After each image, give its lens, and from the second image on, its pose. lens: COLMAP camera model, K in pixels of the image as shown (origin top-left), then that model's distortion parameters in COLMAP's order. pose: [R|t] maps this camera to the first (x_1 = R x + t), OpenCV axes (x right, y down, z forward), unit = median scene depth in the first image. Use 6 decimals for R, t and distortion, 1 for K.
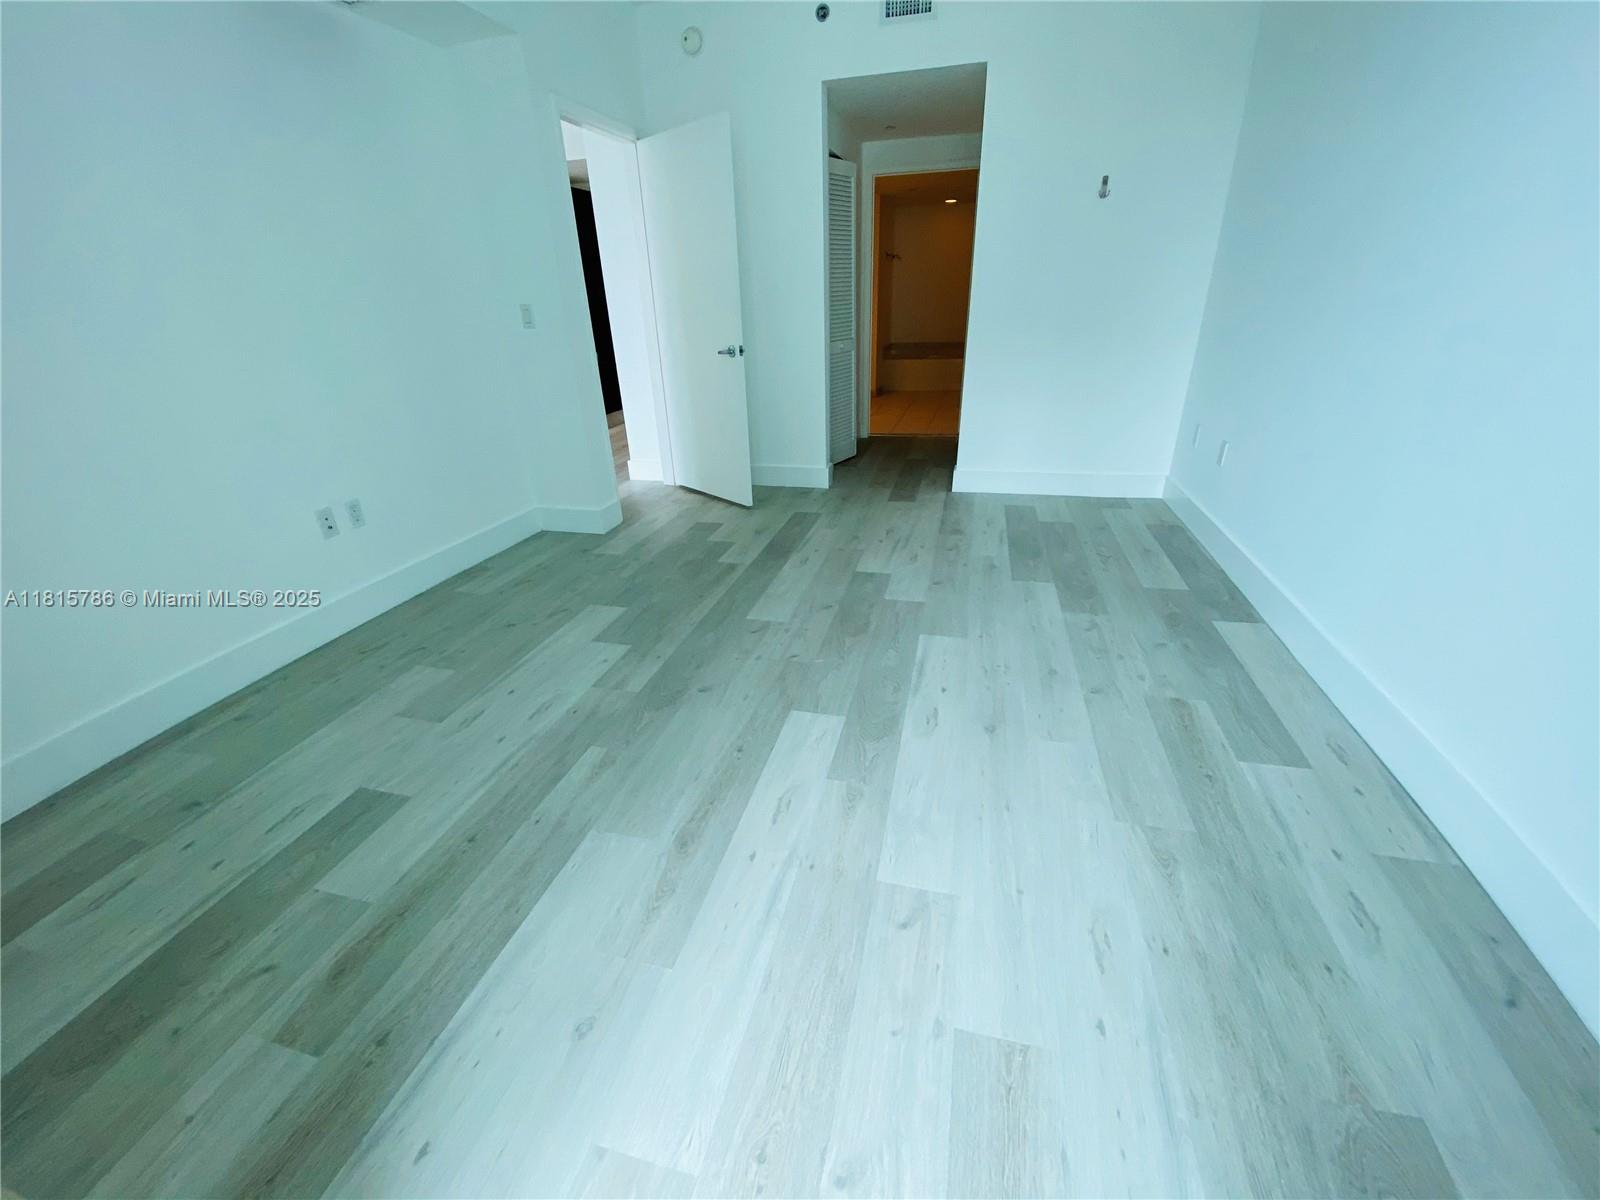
lens RADIAL K [[647.9, 0, 796.0], [0, 647.9, 597.8], [0, 0, 1]] dist [0.015621, -0.017511]
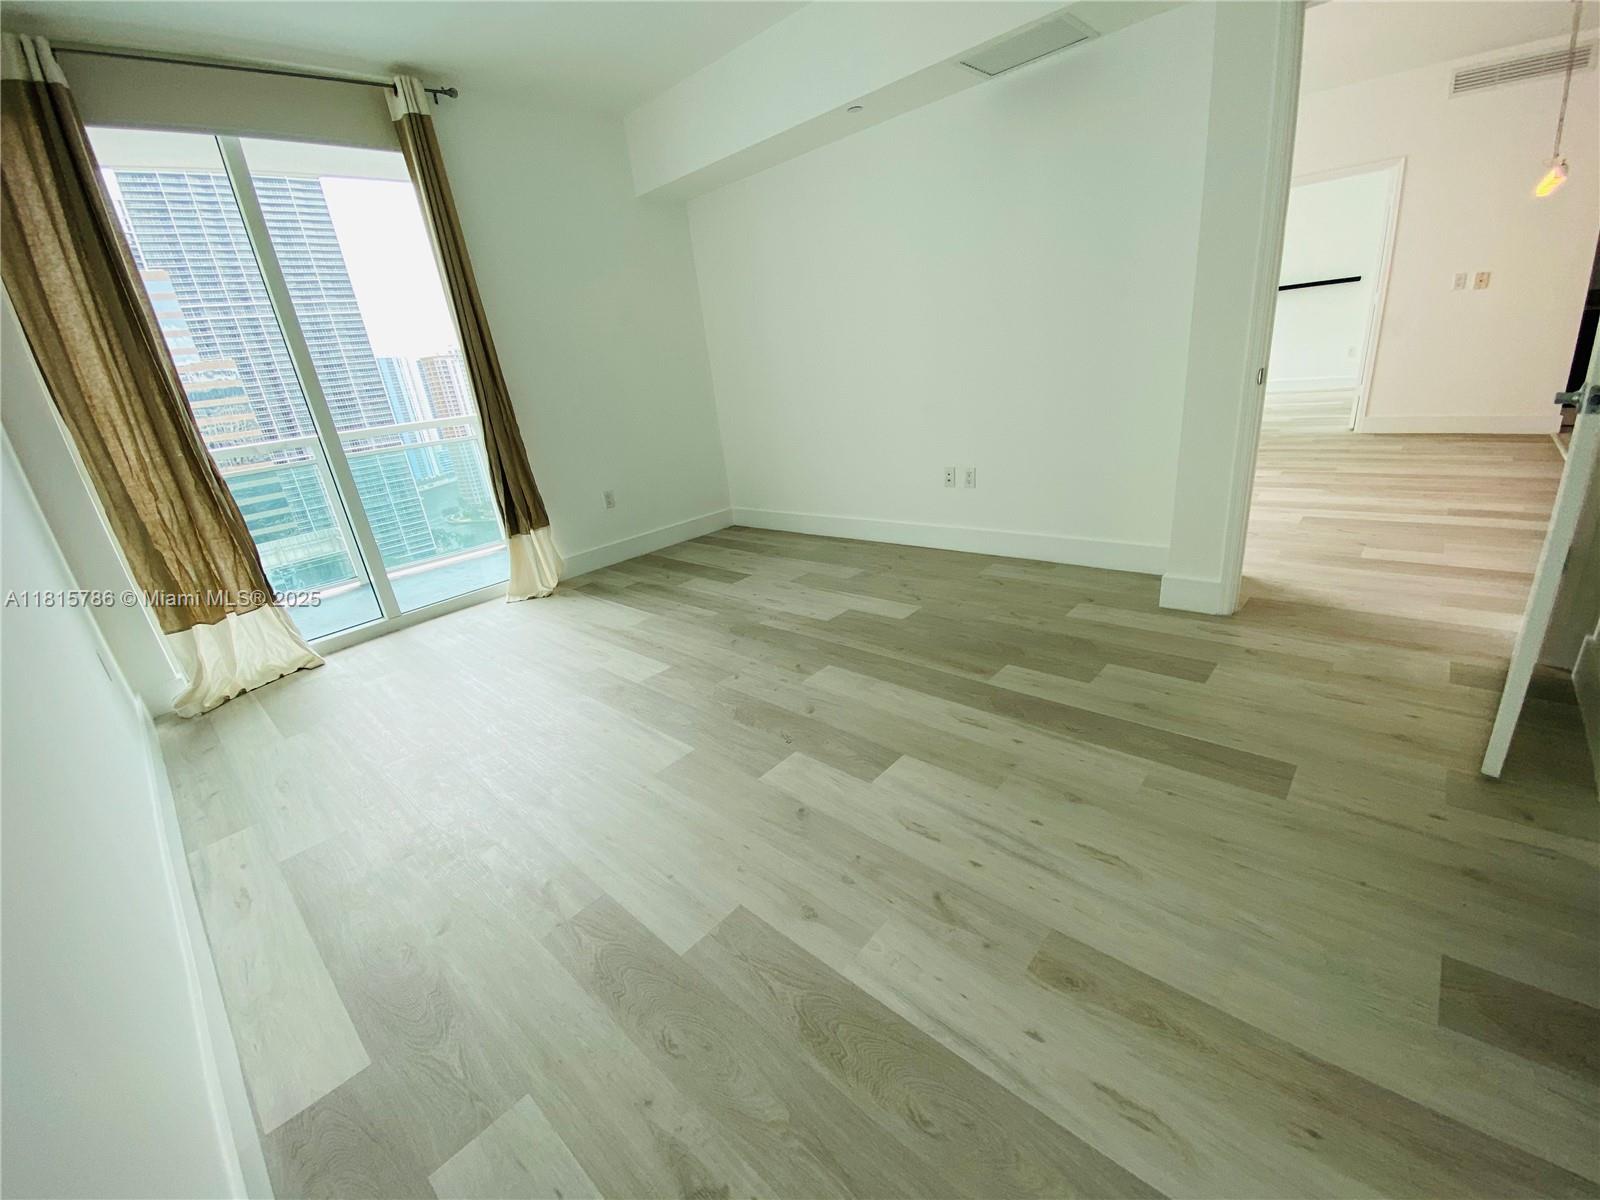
lens RADIAL K [[647.9, 0, 791.4], [0, 647.9, 598.5], [0, 0, 1]] dist [0.015621, -0.017511]
pose [[-0.468520, 0.383759, -0.795750, 0.738908], [-0.243863, 0.809554, 0.533997, -0.598075], [0.849129, 0.444243, -0.285707, 1.252609]]
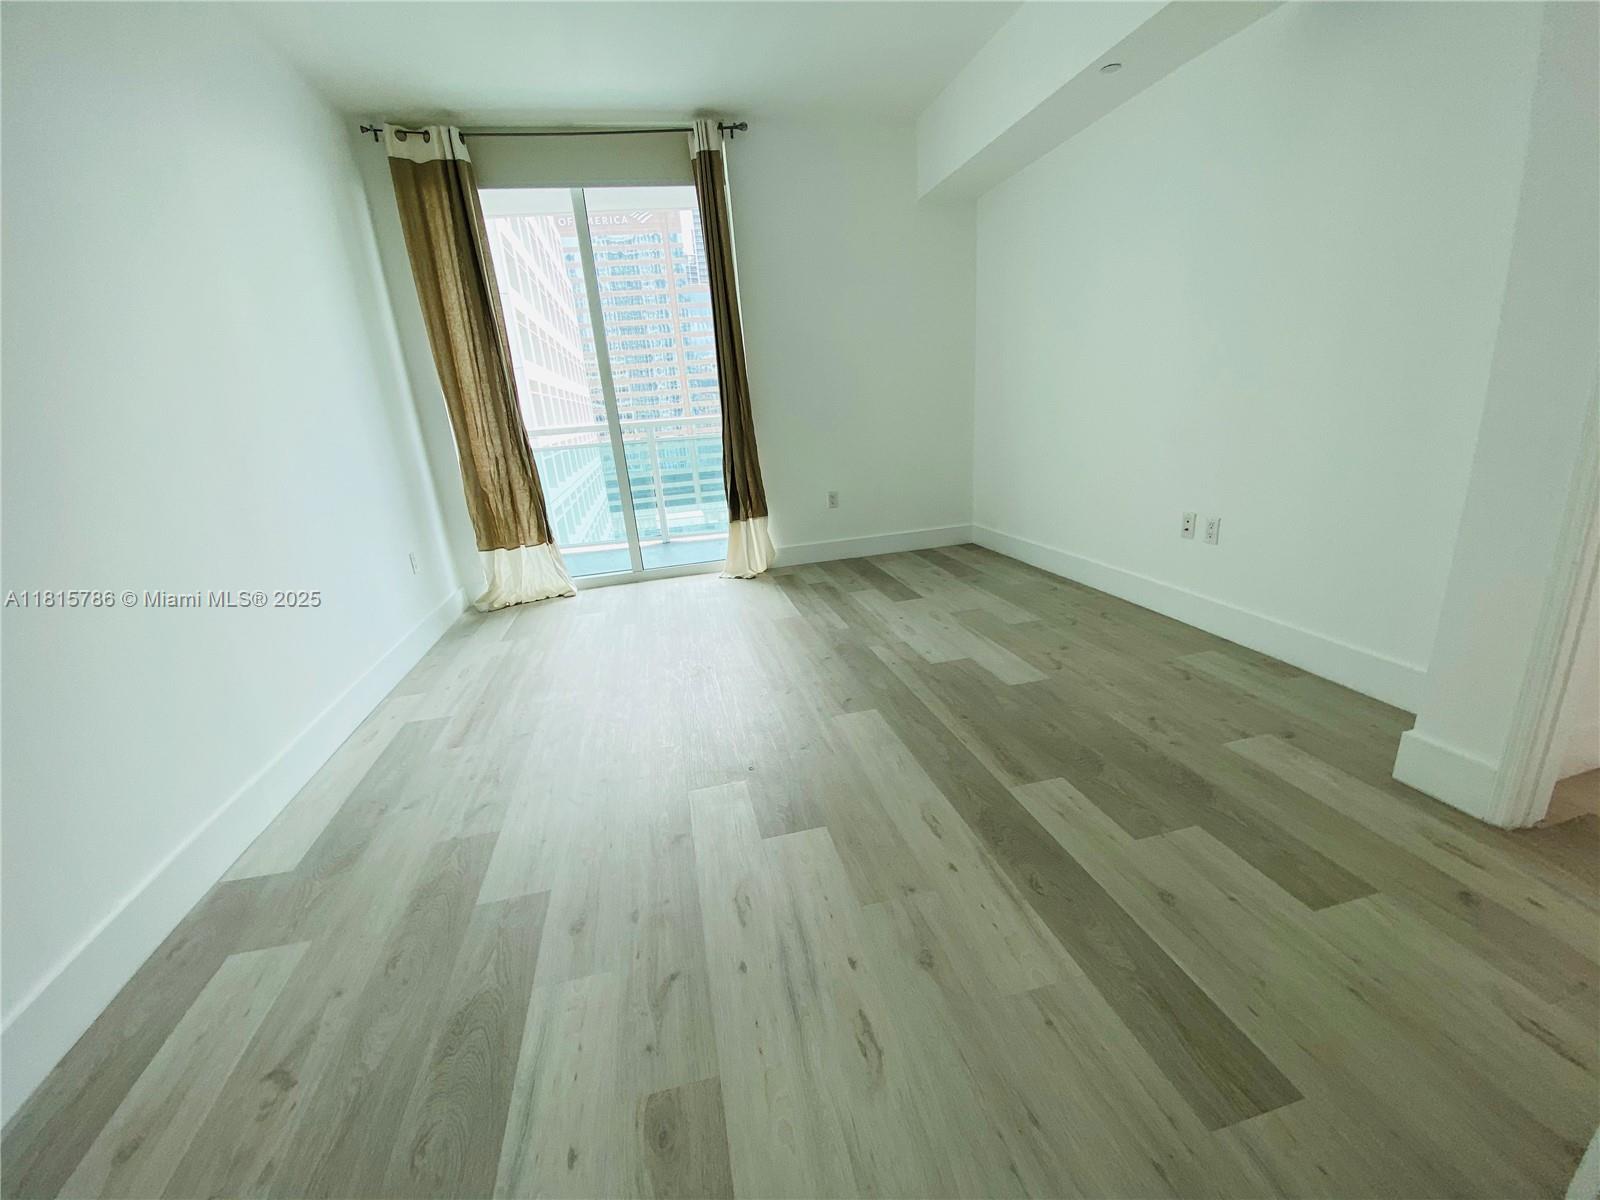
lens RADIAL K [[647.9, 0, 792.6], [0, 647.9, 599.8], [0, 0, 1]] dist [0.015621, -0.017511]
pose [[-0.884931, 0.232172, -0.403723, 0.370679], [-0.086922, 0.769307, 0.632939, -0.678601], [0.457538, 0.595200, -0.660603, 1.528296]]
